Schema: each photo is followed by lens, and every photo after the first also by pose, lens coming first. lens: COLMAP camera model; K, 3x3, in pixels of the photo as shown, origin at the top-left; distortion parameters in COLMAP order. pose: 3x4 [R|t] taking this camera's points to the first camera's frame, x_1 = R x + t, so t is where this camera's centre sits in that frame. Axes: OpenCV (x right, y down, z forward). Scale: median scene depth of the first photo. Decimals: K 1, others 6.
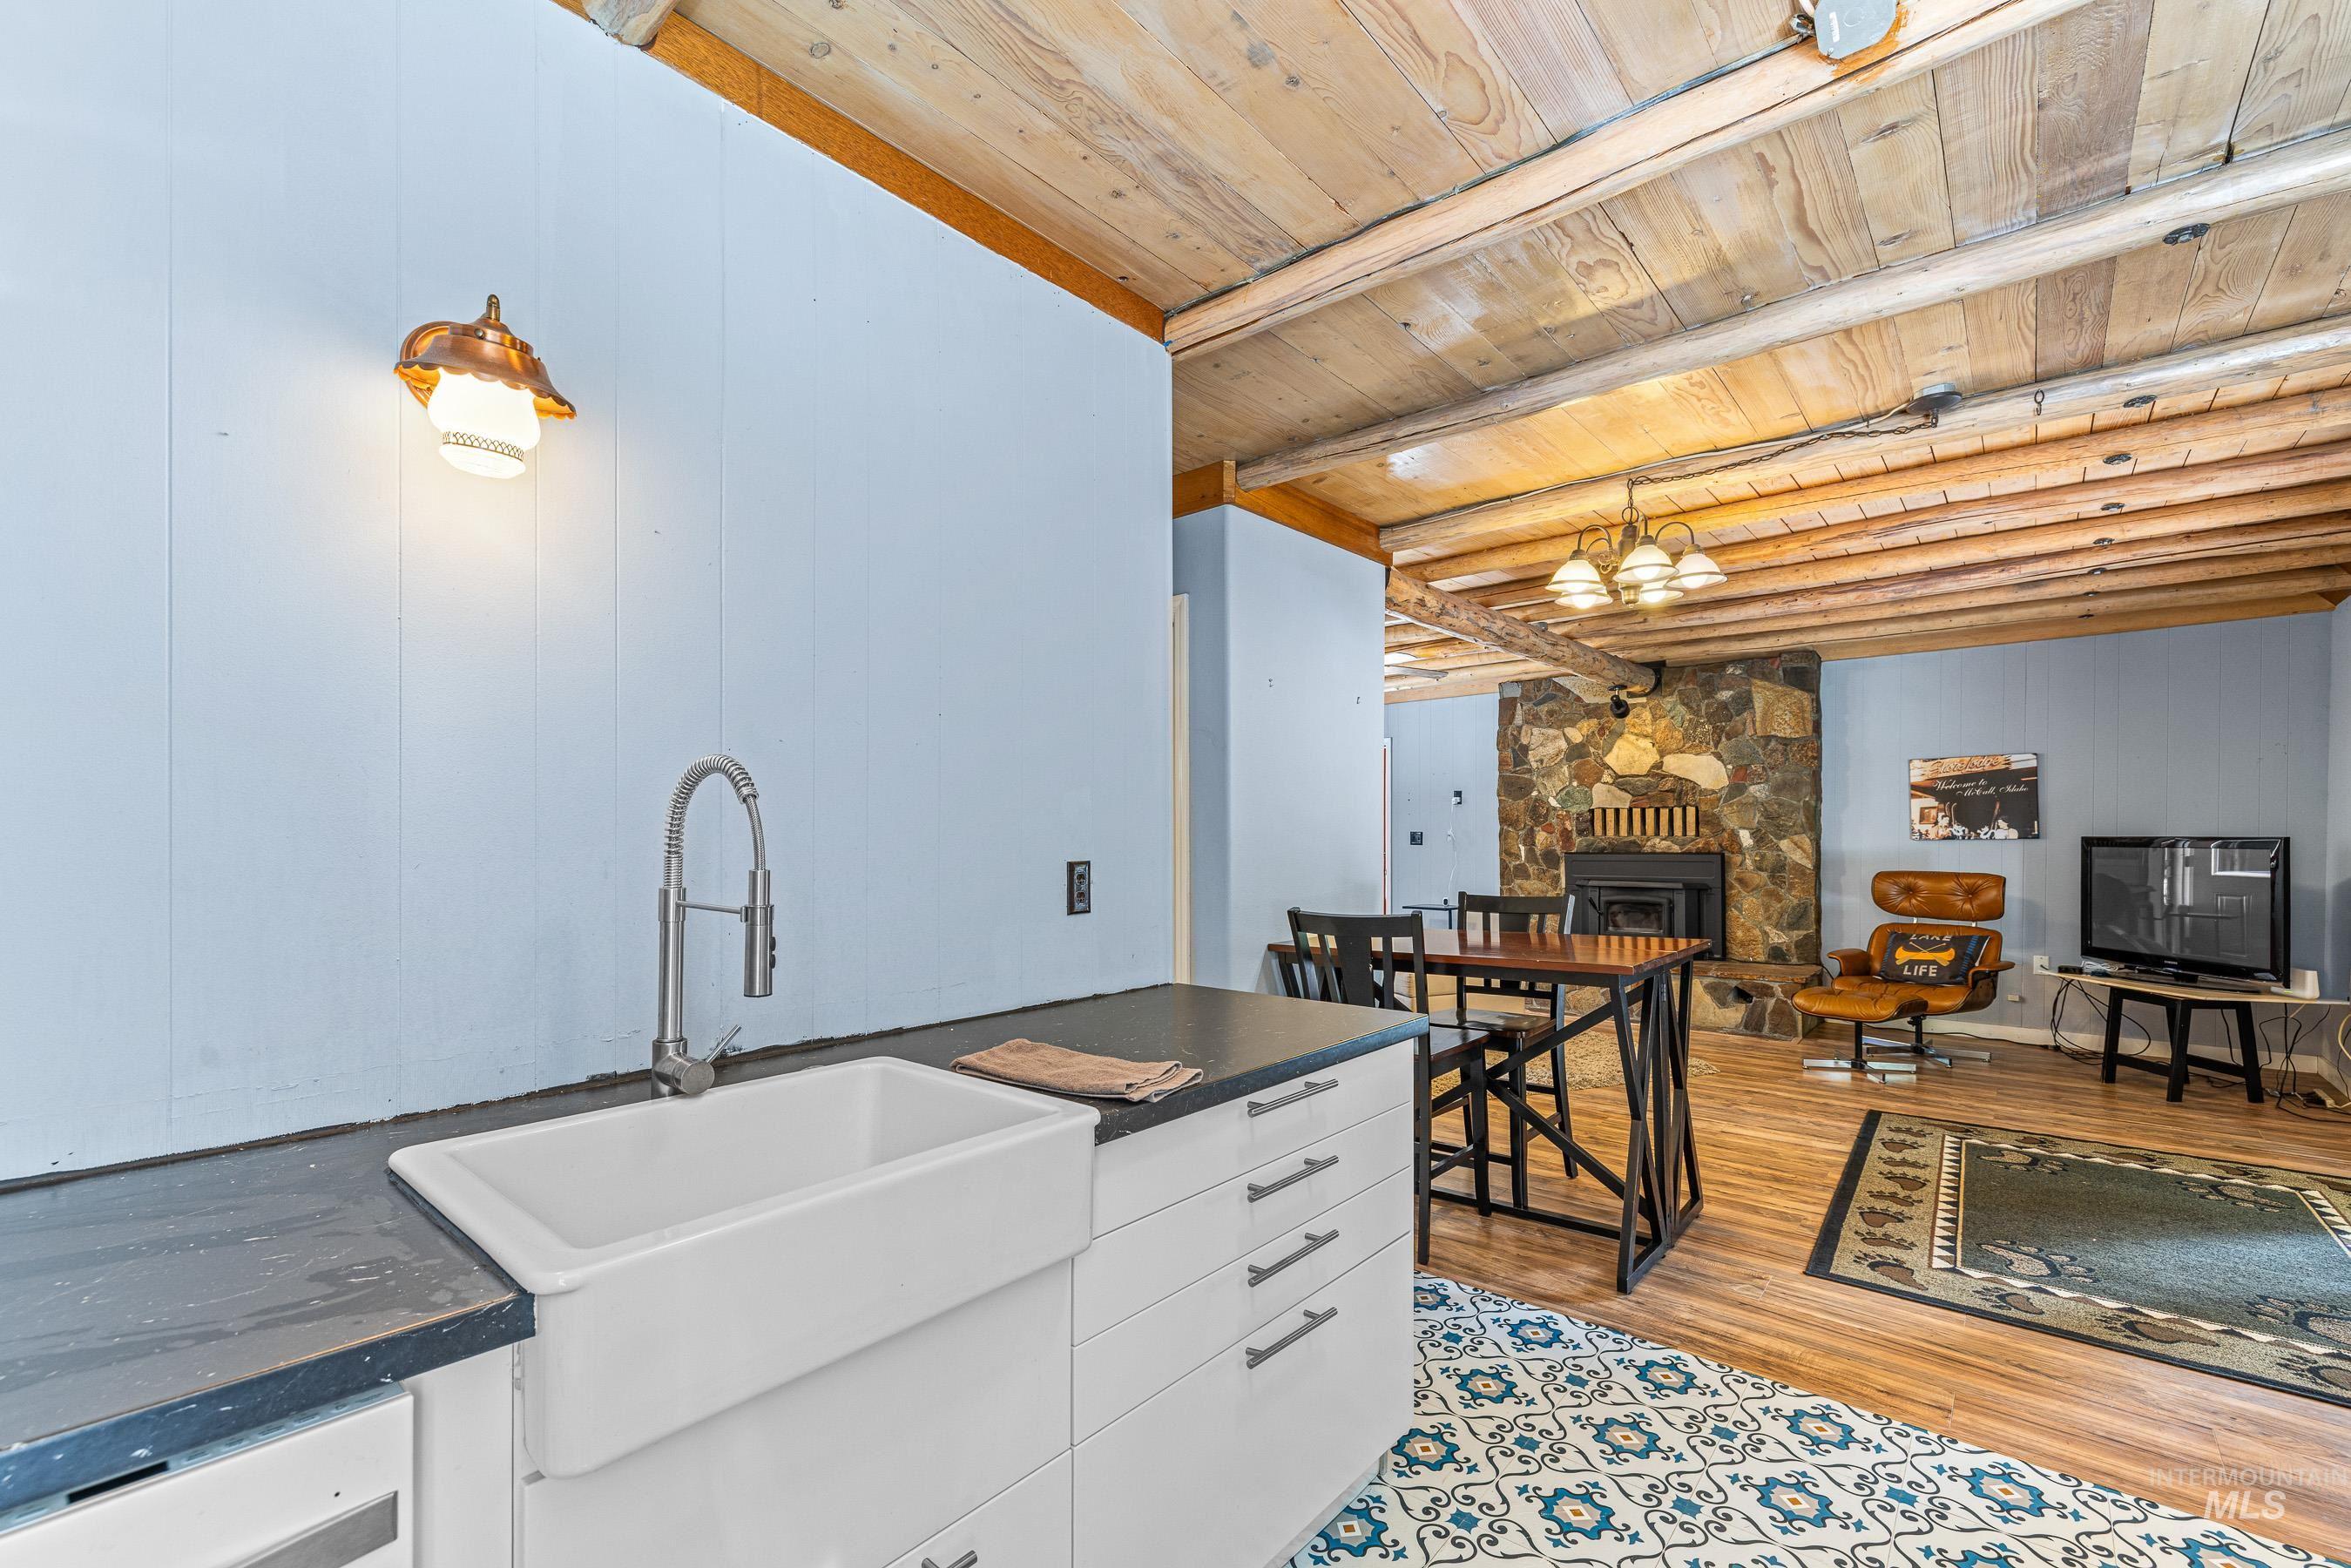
lens RADIAL K [[1005.8, 0, 1180.3], [0, 1005.8, 822.8], [0, 0, 1]] dist [0.002015, 0.000129]
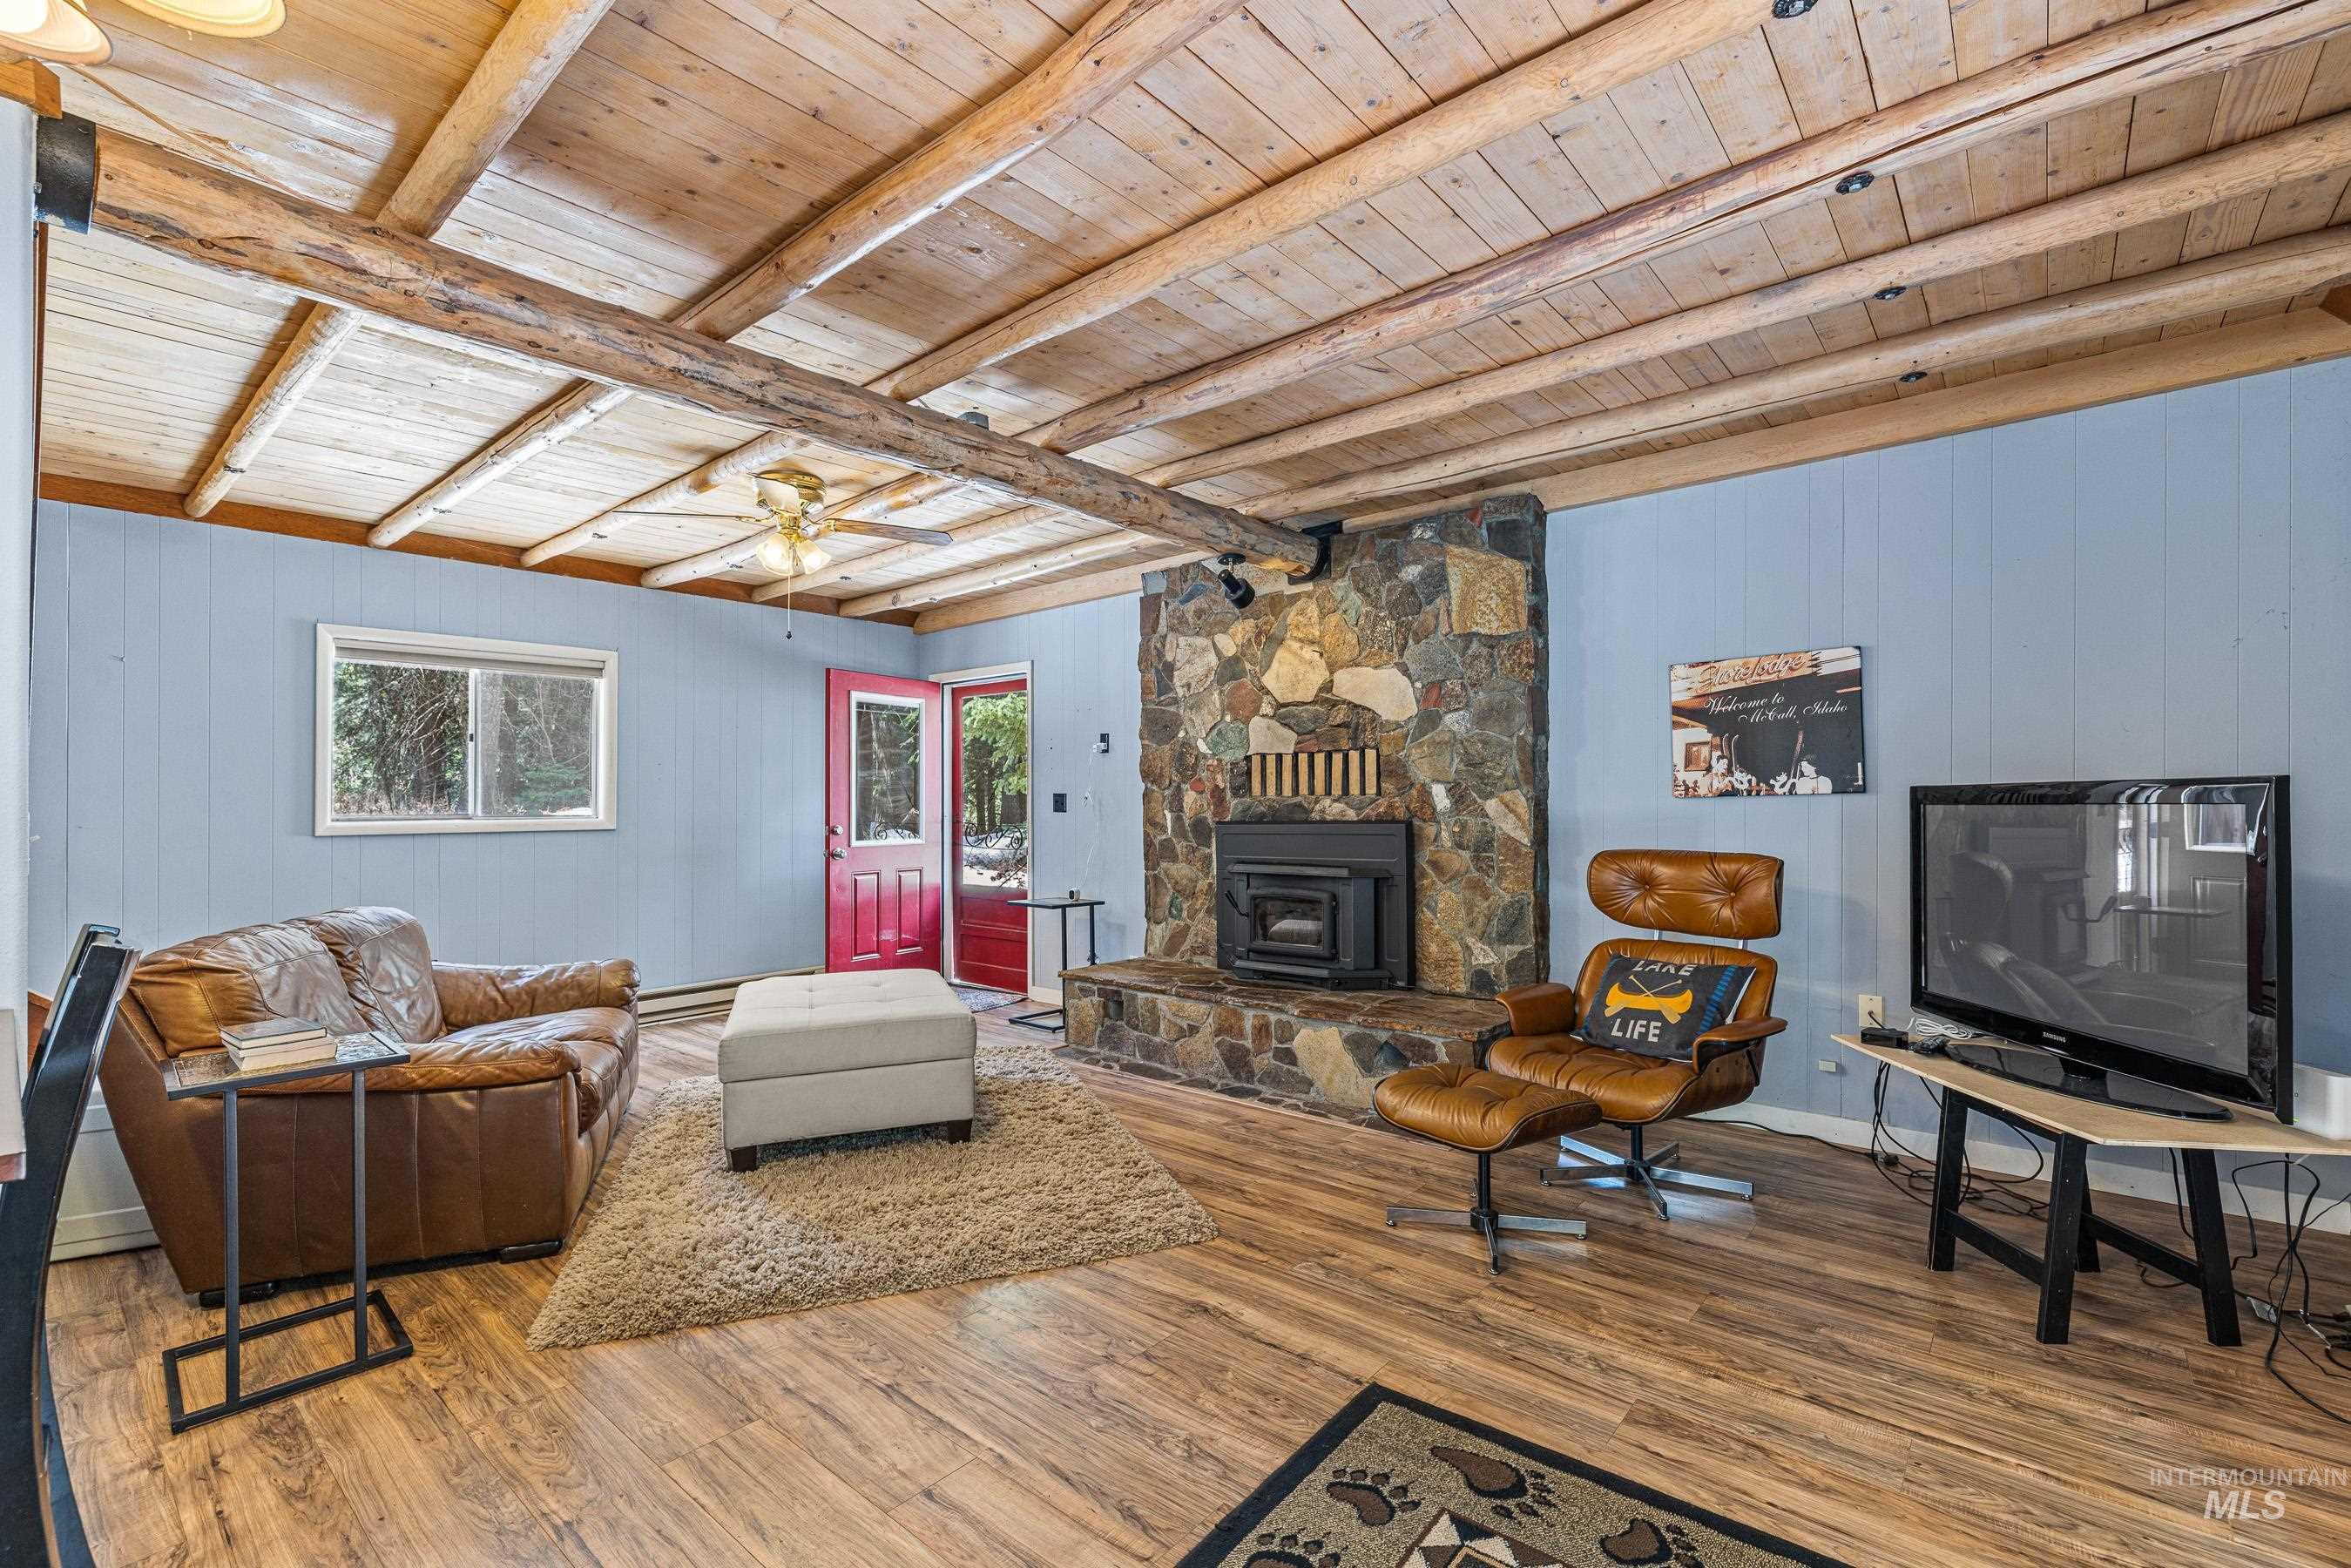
lens RADIAL K [[1024.7, 0, 1180.1], [0, 1024.7, 791.3], [0, 0, 1]] dist [0.000528, 0.000550]
pose [[0.999986, -0.005109, 0.001400, 0.460712], [0.005113, 0.999982, -0.003260, 0.014893], [-0.001384, 0.003267, 0.999994, 0.413636]]
